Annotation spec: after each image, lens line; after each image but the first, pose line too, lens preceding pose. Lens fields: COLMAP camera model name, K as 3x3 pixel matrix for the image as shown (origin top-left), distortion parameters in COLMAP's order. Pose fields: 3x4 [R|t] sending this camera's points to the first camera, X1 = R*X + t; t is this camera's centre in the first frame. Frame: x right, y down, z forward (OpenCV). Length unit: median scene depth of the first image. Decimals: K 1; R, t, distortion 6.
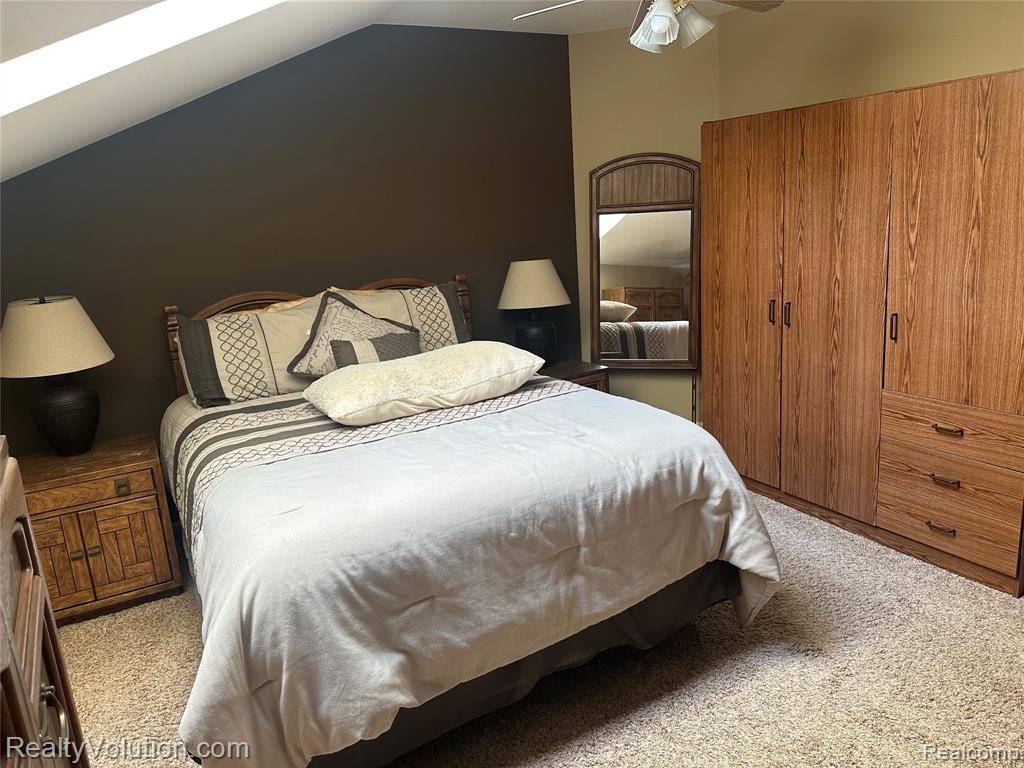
lens RADIAL K [[715.6, 0, 514.6], [0, 715.6, 377.6], [0, 0, 1]] dist [0.090601, -0.116253]
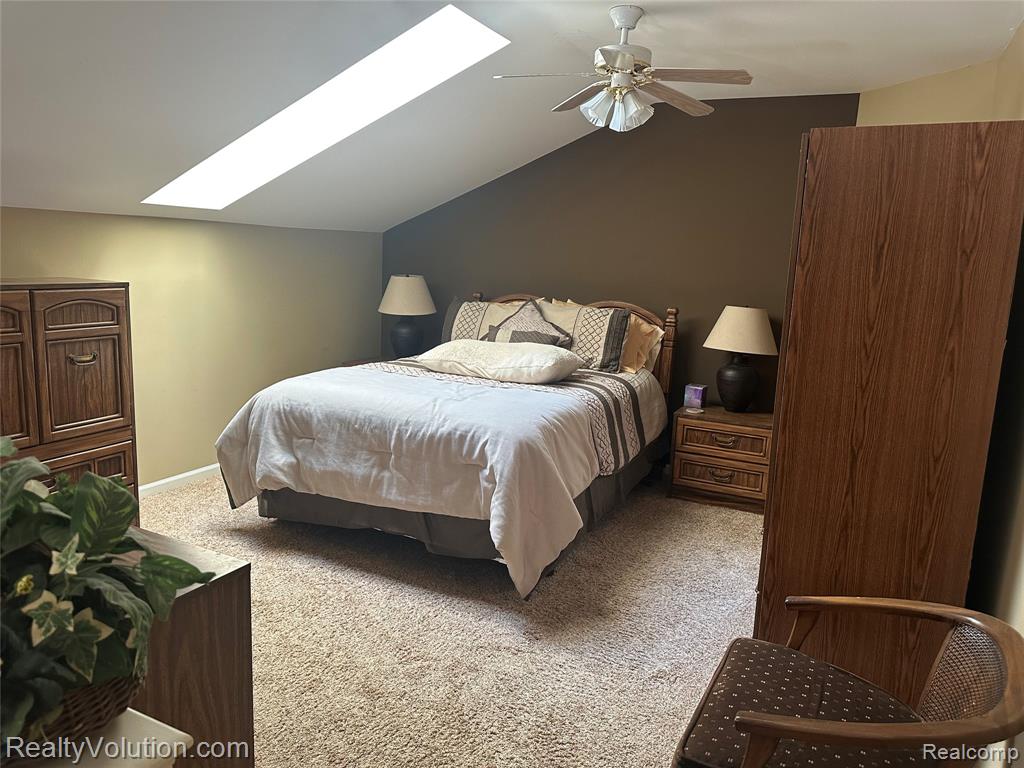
lens RADIAL K [[715.6, 0, 514.6], [0, 715.6, 377.6], [0, 0, 1]] dist [0.090601, -0.116253]
pose [[0.556135, 0.234372, -0.797361, 1.474345], [-0.275510, 0.957153, 0.089180, -0.140092], [0.784097, 0.170085, 0.596878, 0.251003]]
